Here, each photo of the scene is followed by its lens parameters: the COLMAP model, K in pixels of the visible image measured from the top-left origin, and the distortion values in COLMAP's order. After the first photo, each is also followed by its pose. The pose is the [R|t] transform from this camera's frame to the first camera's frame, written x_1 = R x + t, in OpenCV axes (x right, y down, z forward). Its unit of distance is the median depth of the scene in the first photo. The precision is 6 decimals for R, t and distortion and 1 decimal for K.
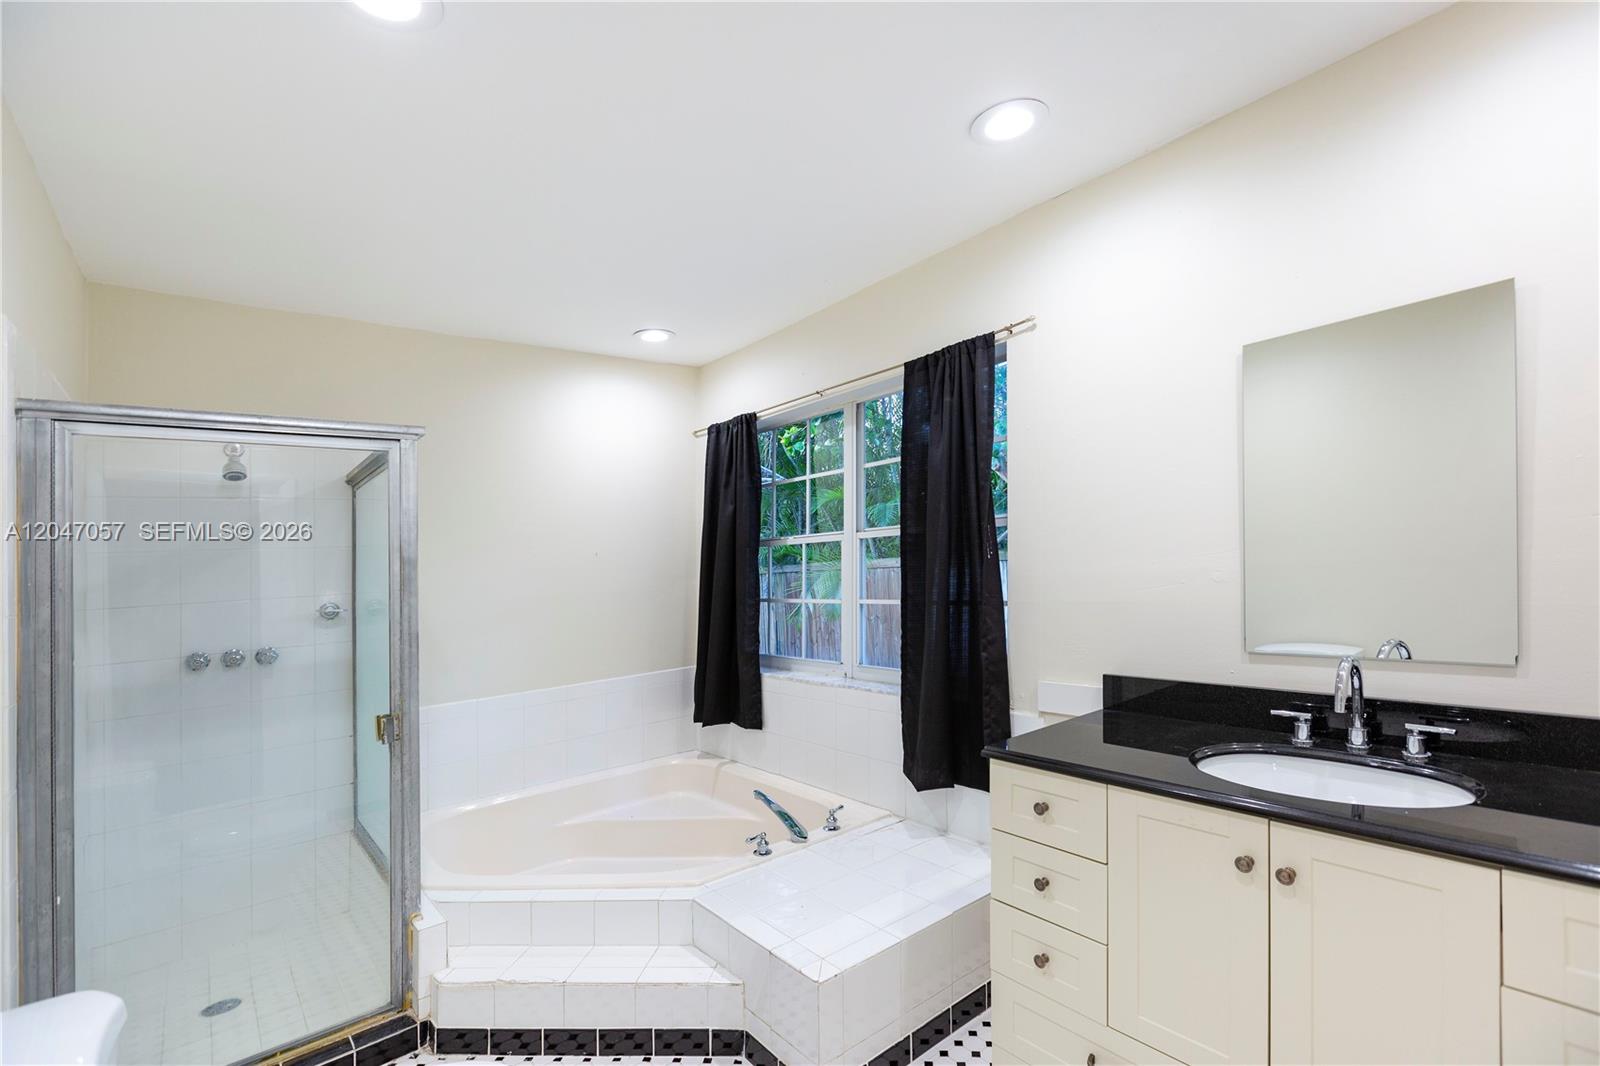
lens RADIAL K [[718.4, 0, 795.1], [0, 718.4, 541.7], [0, 0, 1]] dist [-0.000190, -0.001287]
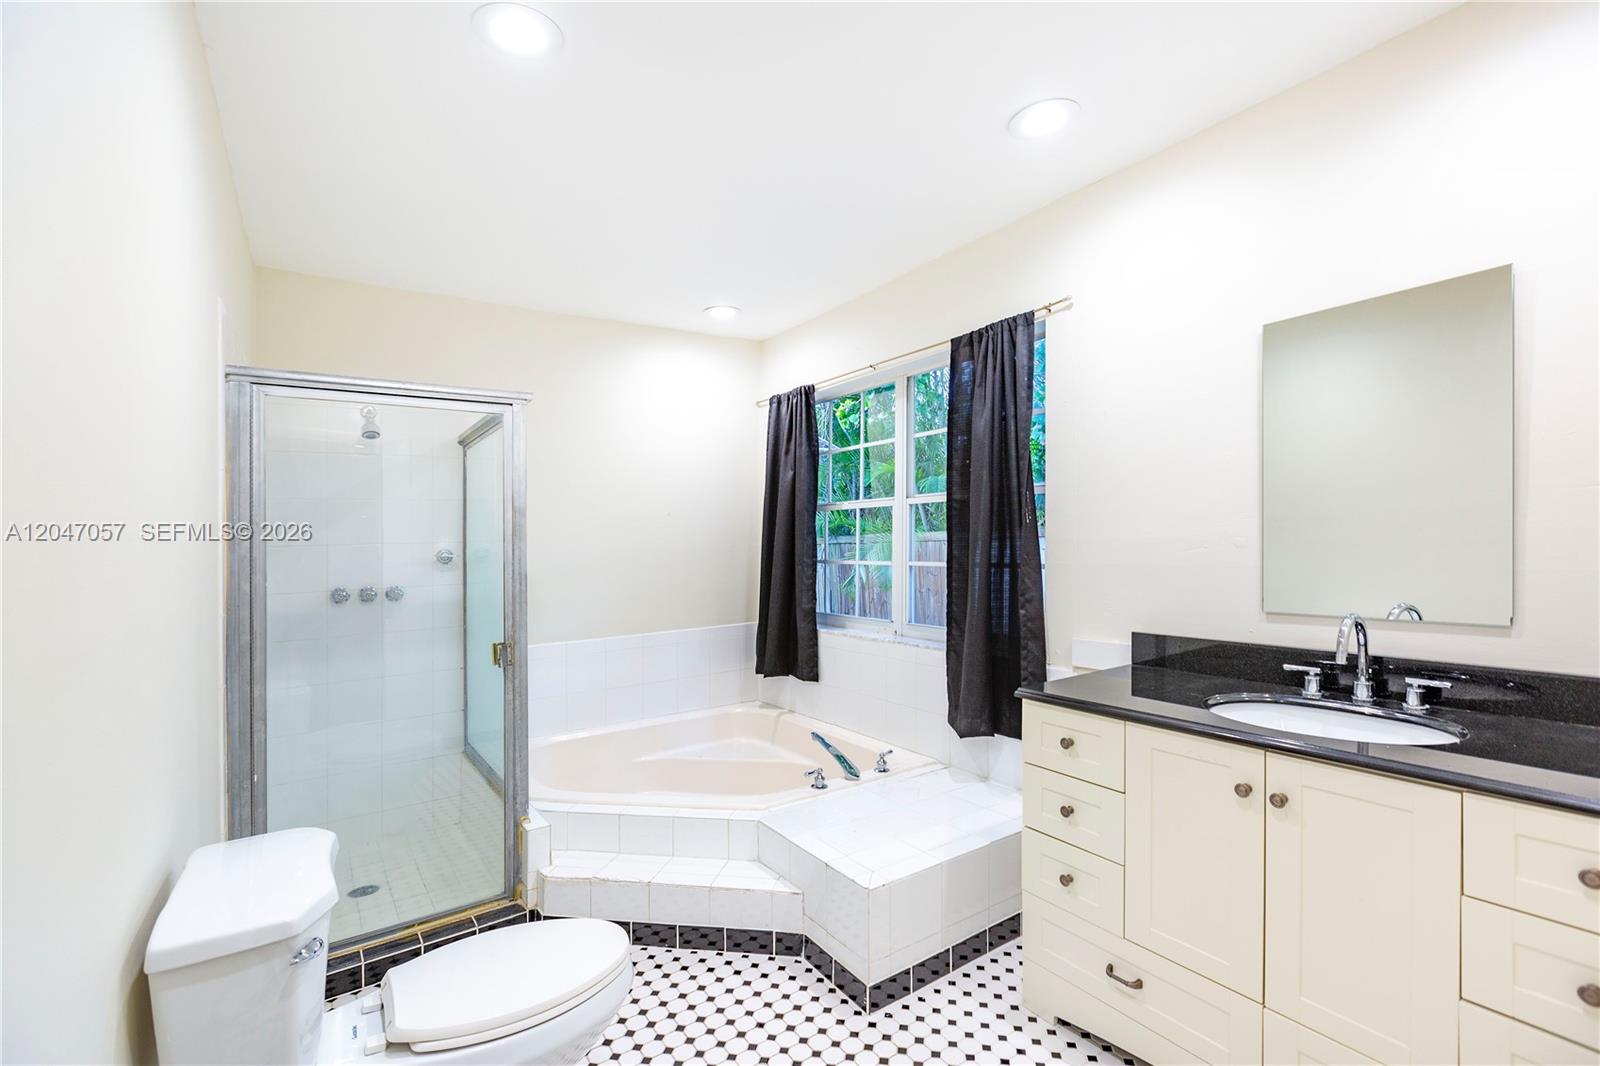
lens RADIAL K [[718.4, 0, 857.7], [0, 718.4, 572.0], [0, 0, 1]] dist [-0.000190, -0.001287]
pose [[0.999909, 0.003527, 0.013004, -0.001613], [-0.004475, 0.997280, 0.073575, 0.021895], [-0.012709, -0.073627, 0.997205, -0.100573]]
